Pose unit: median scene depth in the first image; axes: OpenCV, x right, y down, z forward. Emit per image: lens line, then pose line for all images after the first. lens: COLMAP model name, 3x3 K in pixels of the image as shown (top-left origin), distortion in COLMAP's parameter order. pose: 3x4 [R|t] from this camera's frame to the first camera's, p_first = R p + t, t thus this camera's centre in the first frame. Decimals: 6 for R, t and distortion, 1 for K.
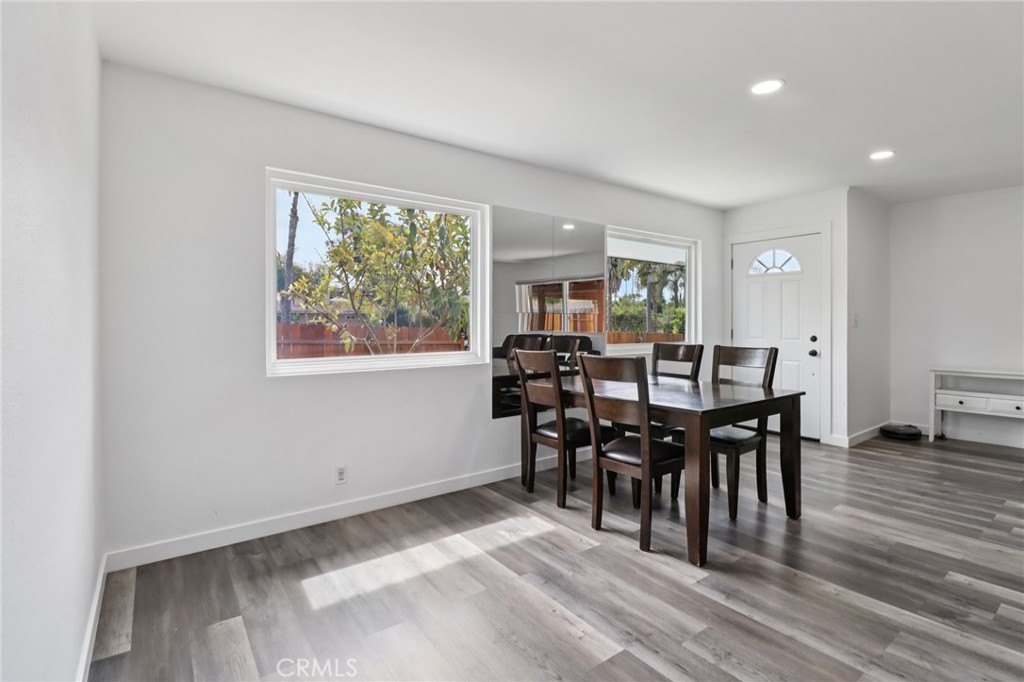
lens RADIAL K [[477.5, 0, 518.3], [0, 477.5, 320.1], [0, 0, 1]] dist [-0.018106, -0.001175]
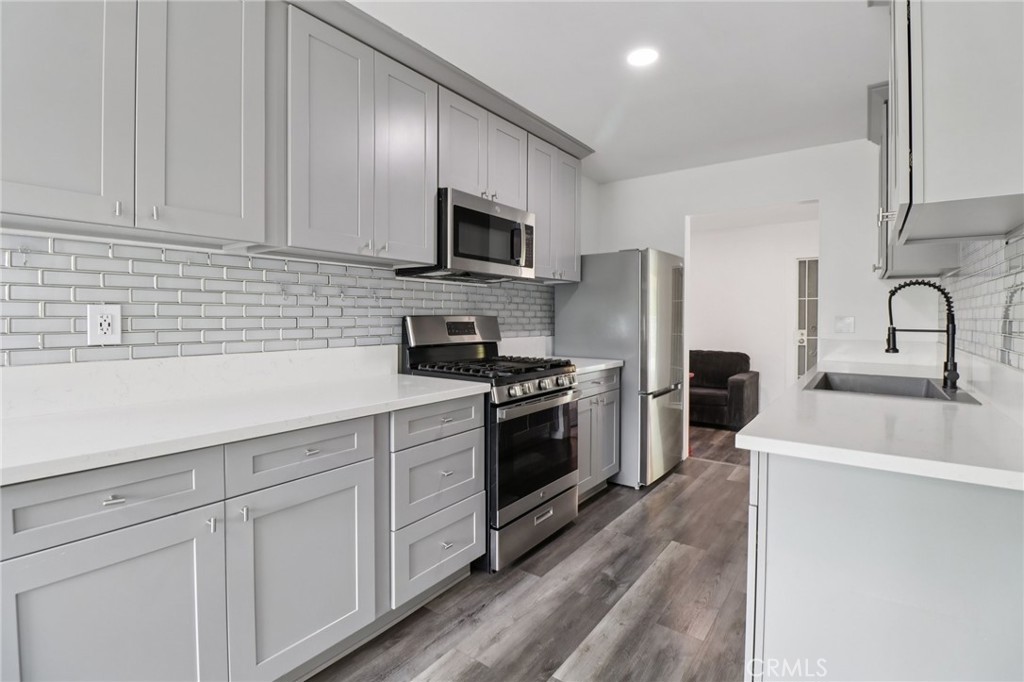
lens RADIAL K [[478.2, 0, 522.6], [0, 478.2, 323.5], [0, 0, 1]] dist [0.000580, -0.000164]
pose [[-0.303407, -0.010843, 0.952799, -0.668975], [-0.005501, 0.999939, 0.009628, 0.002152], [-0.952845, -0.002320, -0.303448, 1.004801]]
